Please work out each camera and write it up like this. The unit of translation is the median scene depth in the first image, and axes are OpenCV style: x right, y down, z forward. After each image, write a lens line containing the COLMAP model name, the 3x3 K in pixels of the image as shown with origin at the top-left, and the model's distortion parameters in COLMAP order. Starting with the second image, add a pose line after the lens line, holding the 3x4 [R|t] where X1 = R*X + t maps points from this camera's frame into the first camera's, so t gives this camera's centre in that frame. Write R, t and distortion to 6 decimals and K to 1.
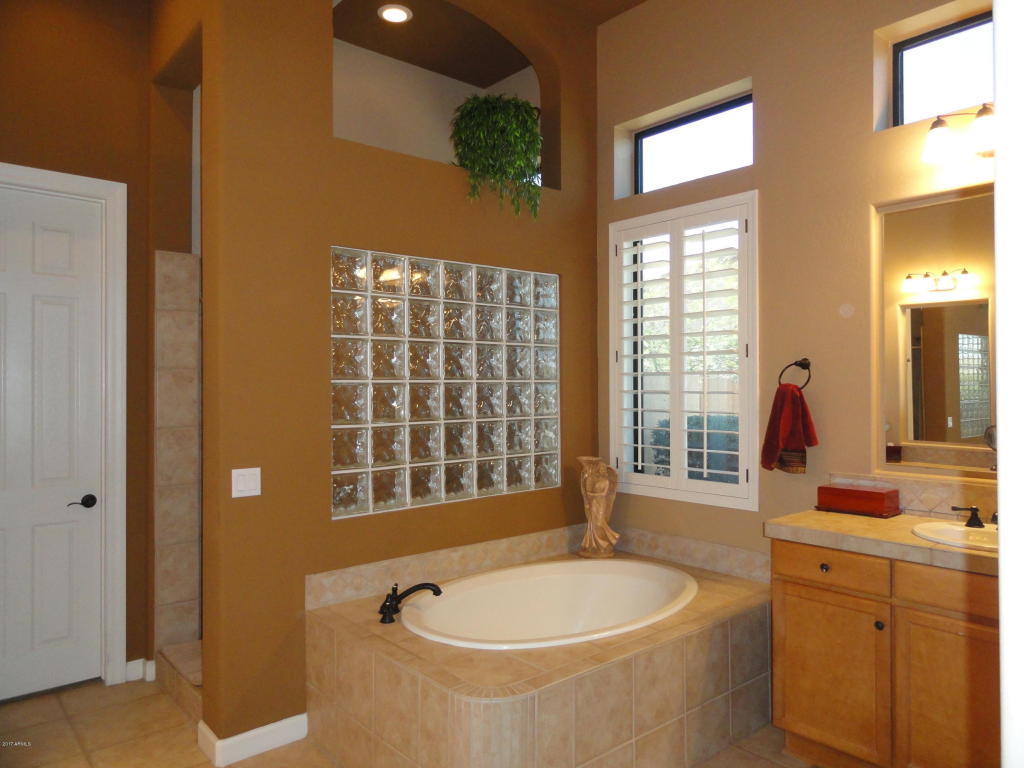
lens RADIAL K [[715.5, 0, 512.0], [0, 715.5, 384.0], [0, 0, 1]] dist [0.003461, 0.003157]
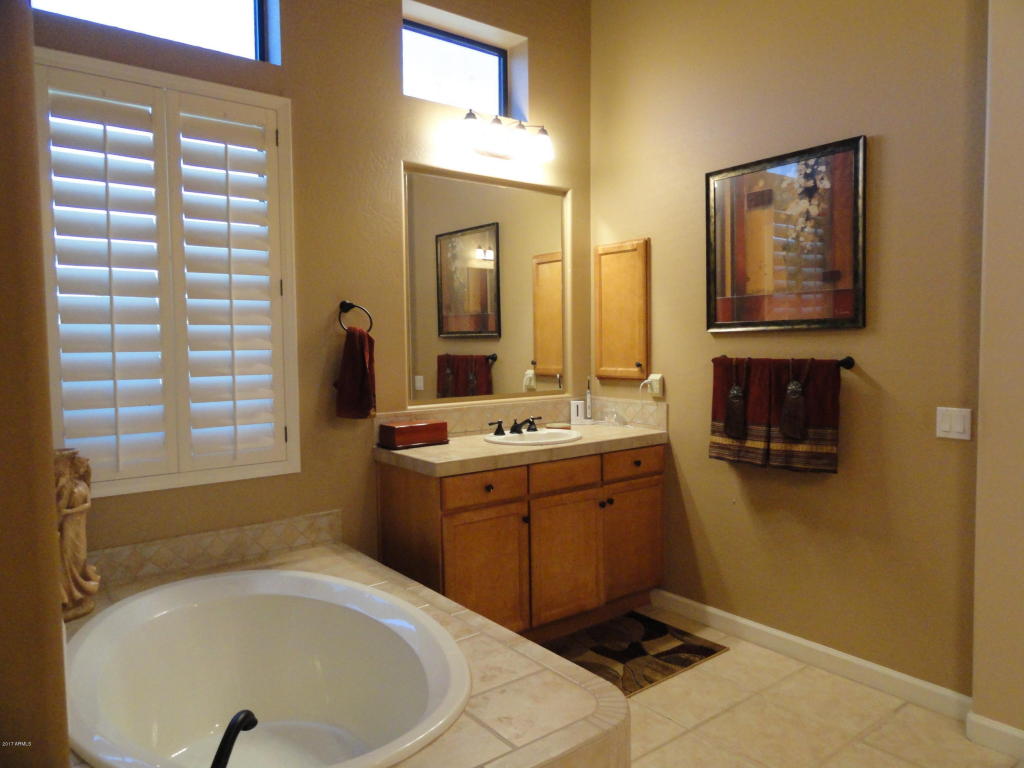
lens RADIAL K [[715.5, 0, 512.0], [0, 715.5, 384.0], [0, 0, 1]] dist [0.003461, 0.003157]
pose [[0.046121, -0.055062, 0.997417, -0.661133], [0.007626, 0.998470, 0.054768, 0.029244], [-0.998907, 0.005080, 0.046470, 0.882103]]
